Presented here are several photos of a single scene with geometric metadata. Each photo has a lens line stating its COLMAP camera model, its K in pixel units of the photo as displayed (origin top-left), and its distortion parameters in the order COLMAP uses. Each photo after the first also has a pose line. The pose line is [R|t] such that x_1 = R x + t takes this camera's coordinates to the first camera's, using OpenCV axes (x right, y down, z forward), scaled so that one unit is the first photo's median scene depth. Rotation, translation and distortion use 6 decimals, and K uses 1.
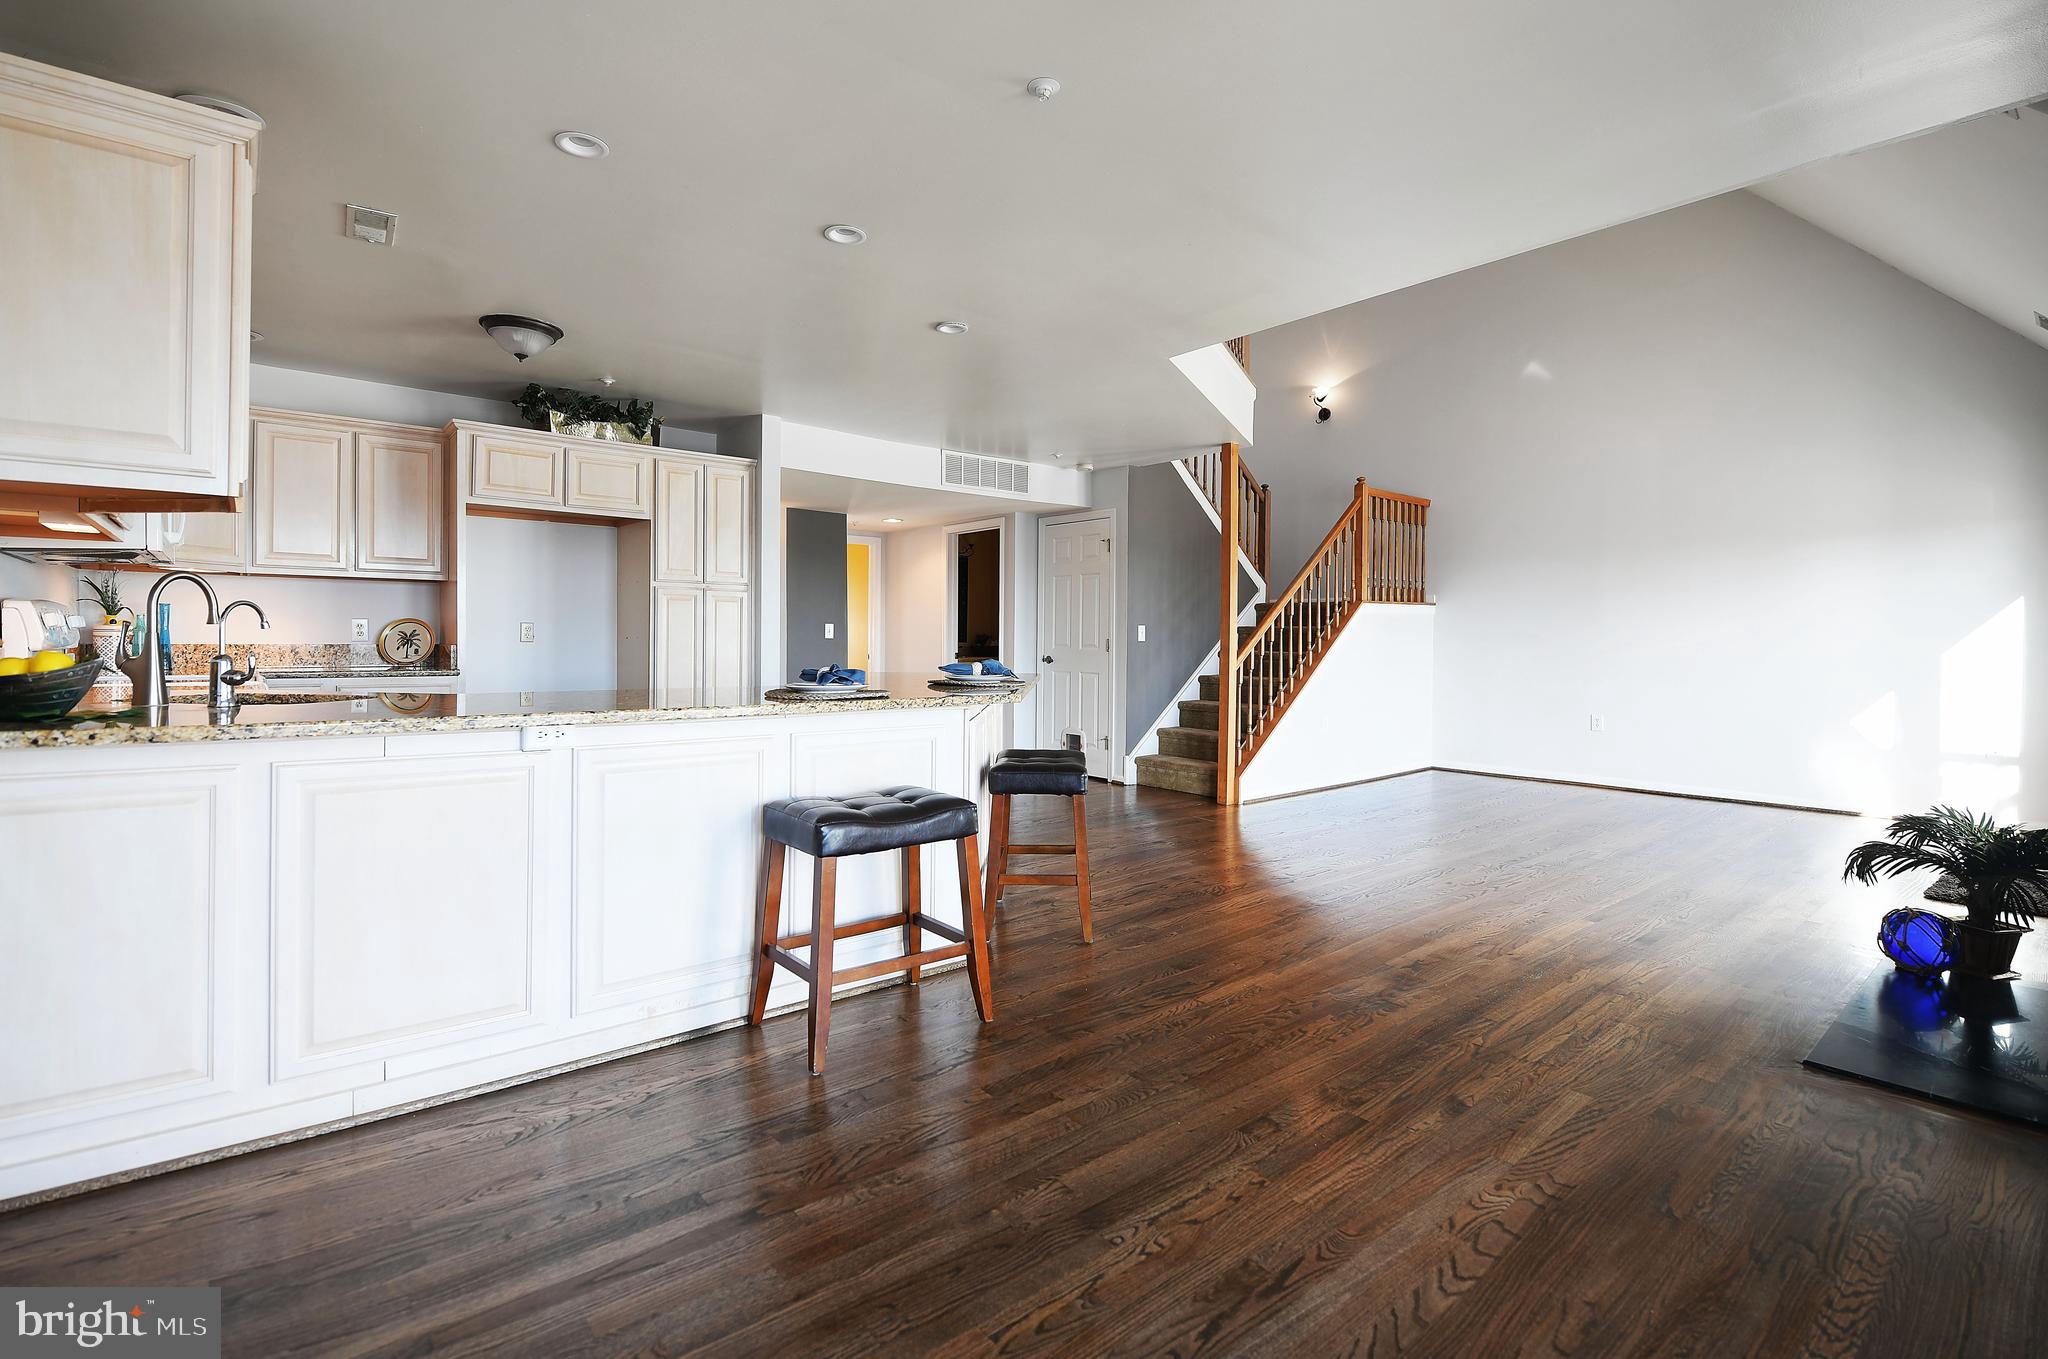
lens RADIAL K [[935.4, 0, 1005.8], [0, 935.4, 647.6], [0, 0, 1]] dist [-0.015418, 0.000045]
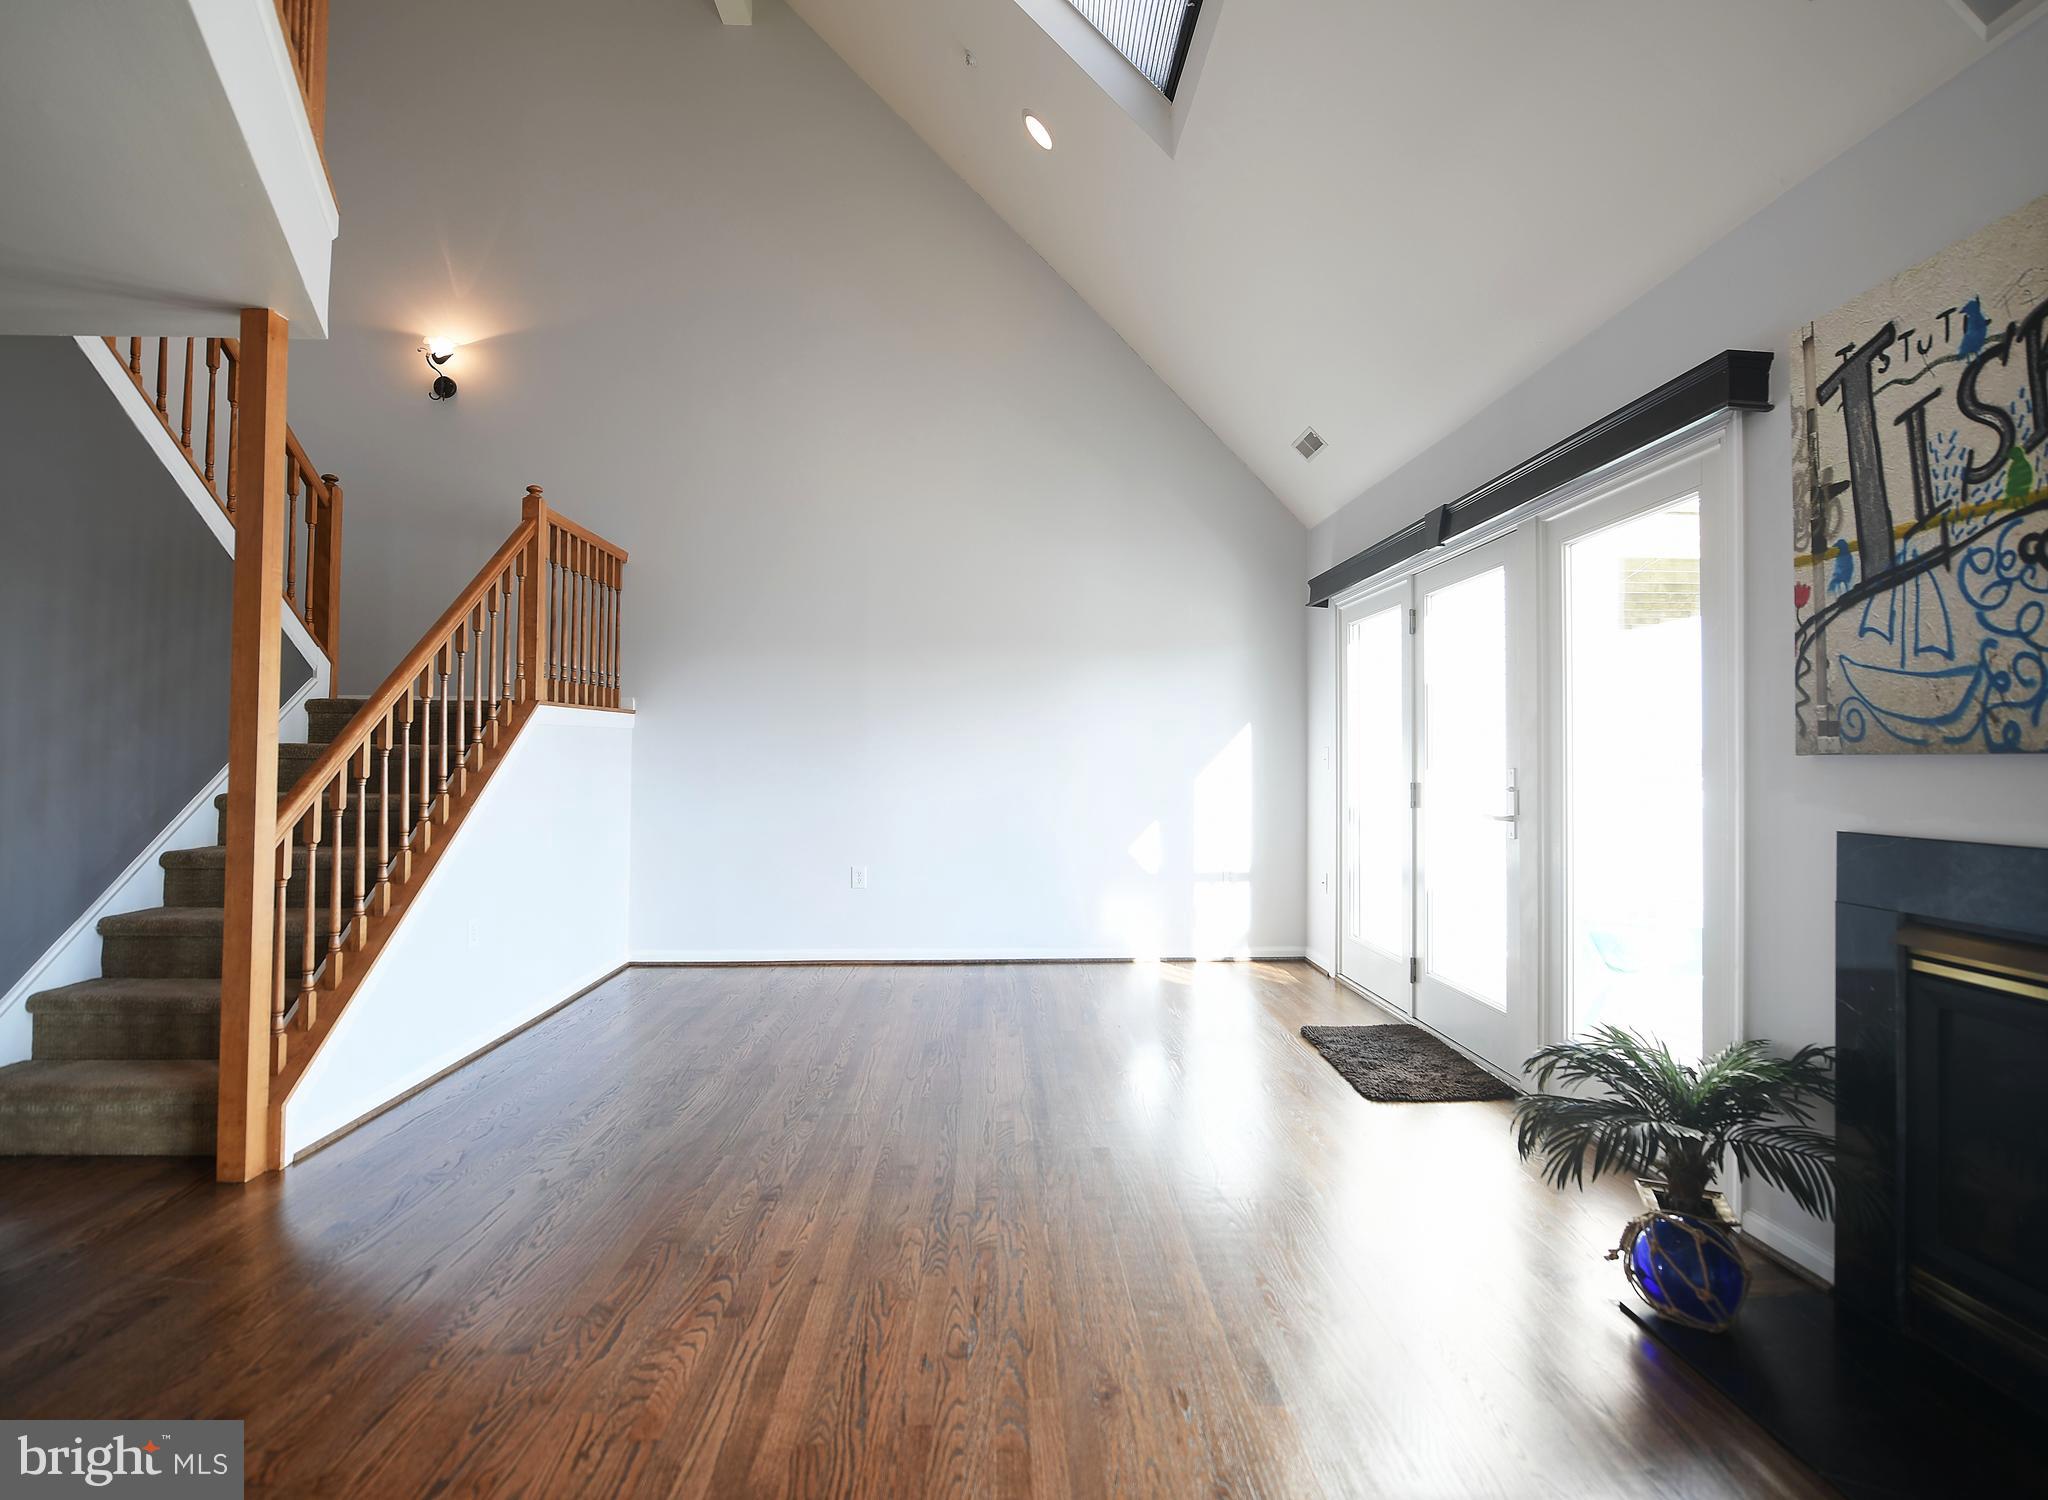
lens RADIAL K [[981.5, 0, 1041.1], [0, 981.5, 733.2], [0, 0, 1]] dist [-0.009137, -0.003794]
pose [[0.592297, 0.016636, 0.805548, 0.085723], [0.008740, 0.999595, -0.027069, -0.011902], [-0.805672, 0.023074, 0.591912, 0.410288]]
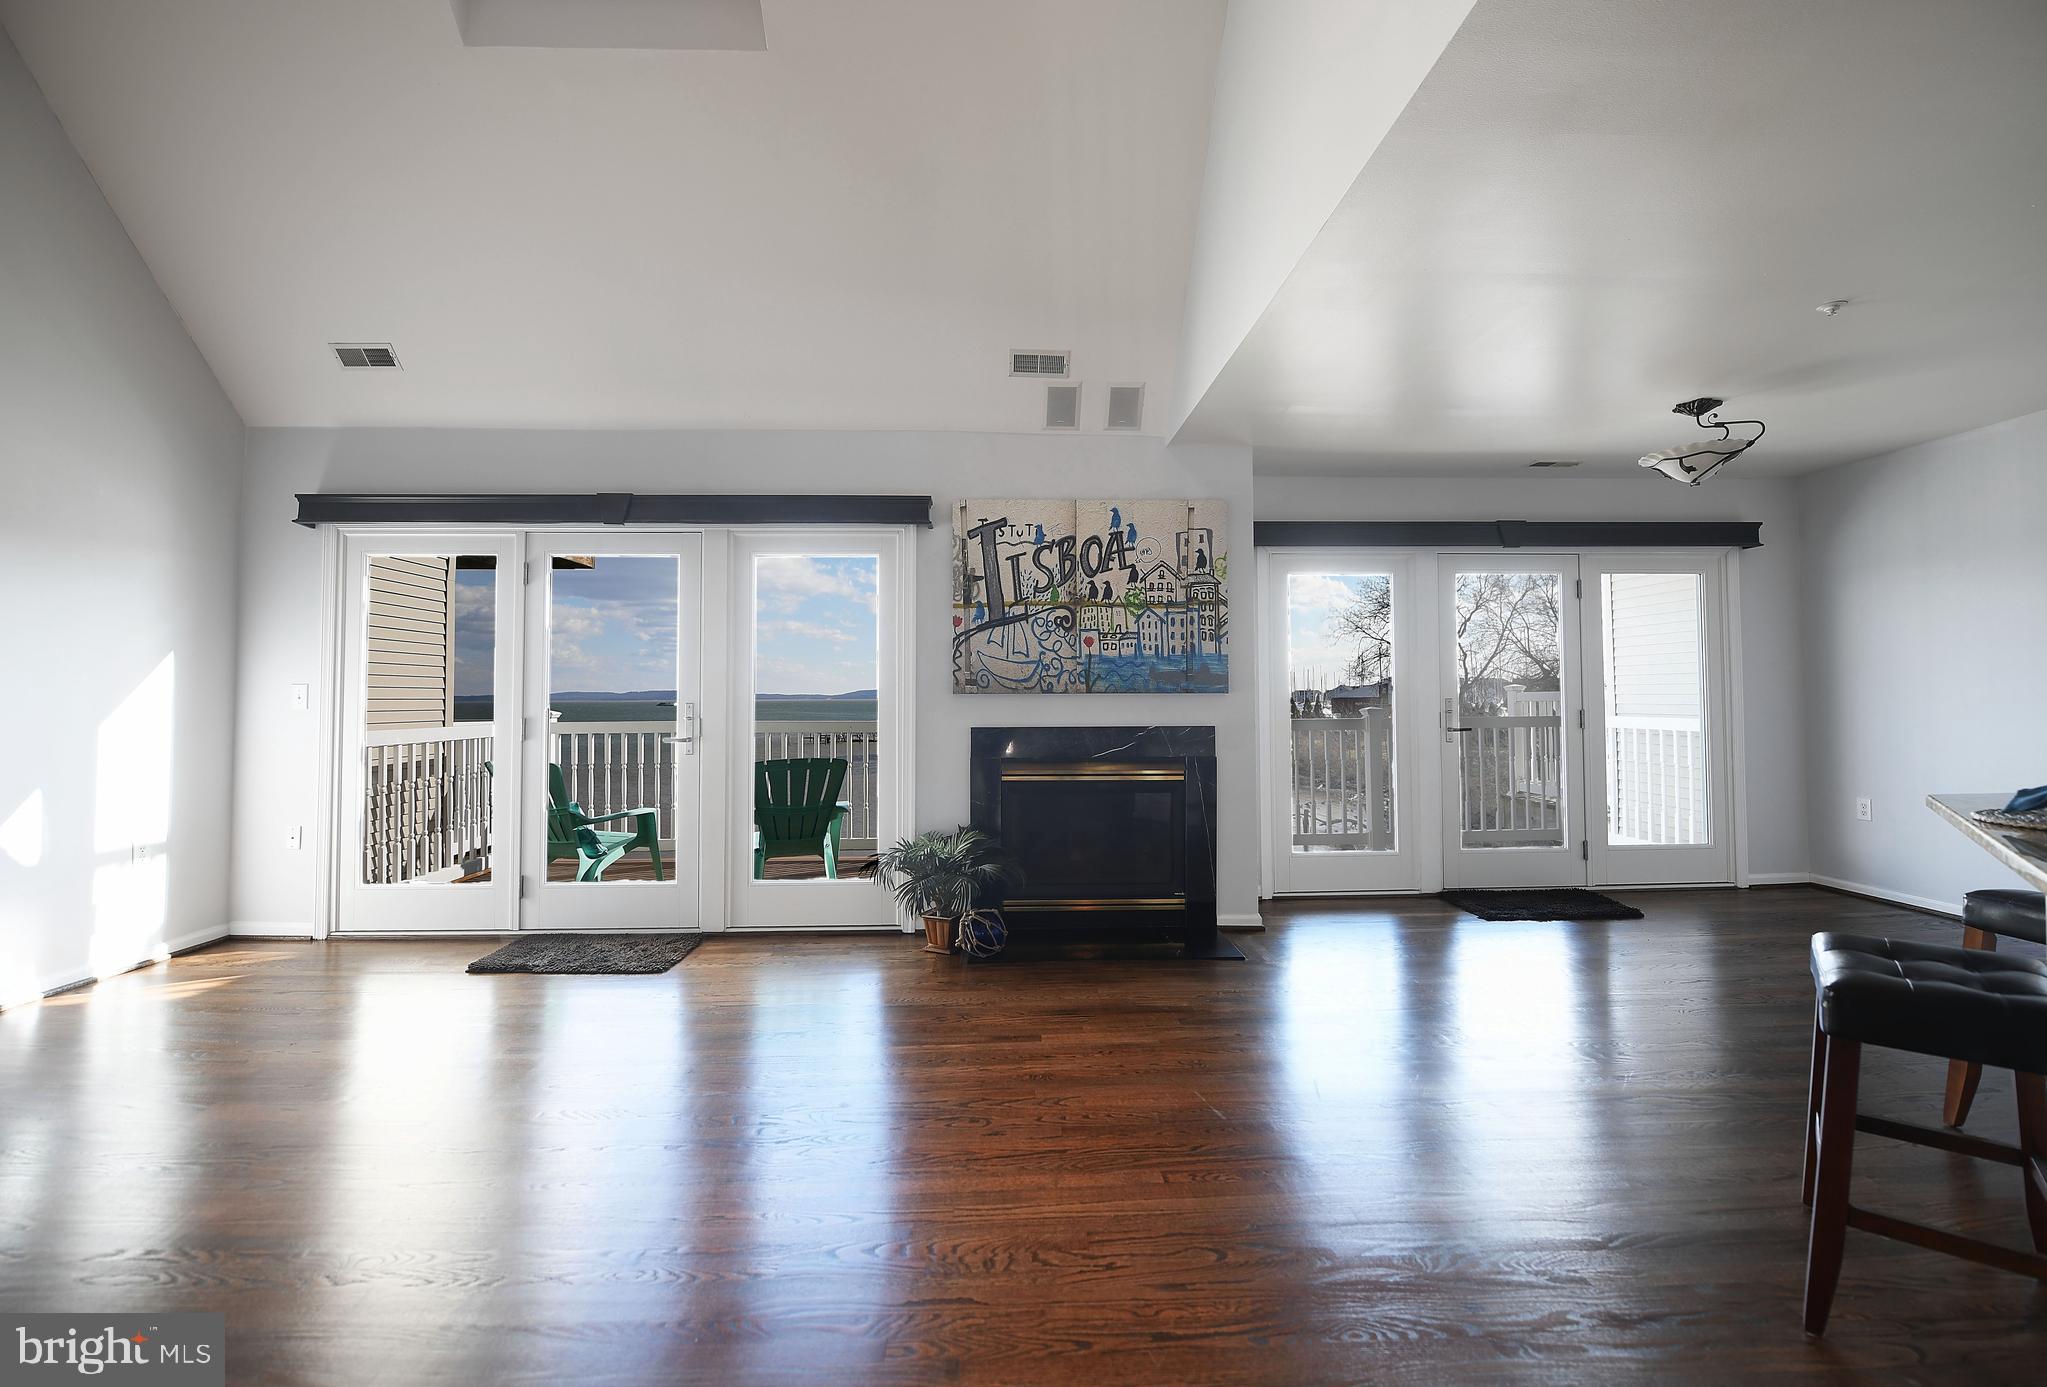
lens RADIAL K [[864.6, 0, 1025.8], [0, 864.6, 668.3], [0, 0, 1]] dist [-0.014096, -0.000425]
pose [[-0.798841, 0.014654, 0.601363, 0.076628], [0.003824, 0.999807, -0.019284, -0.017369], [-0.601530, -0.013106, -0.798743, 0.850518]]
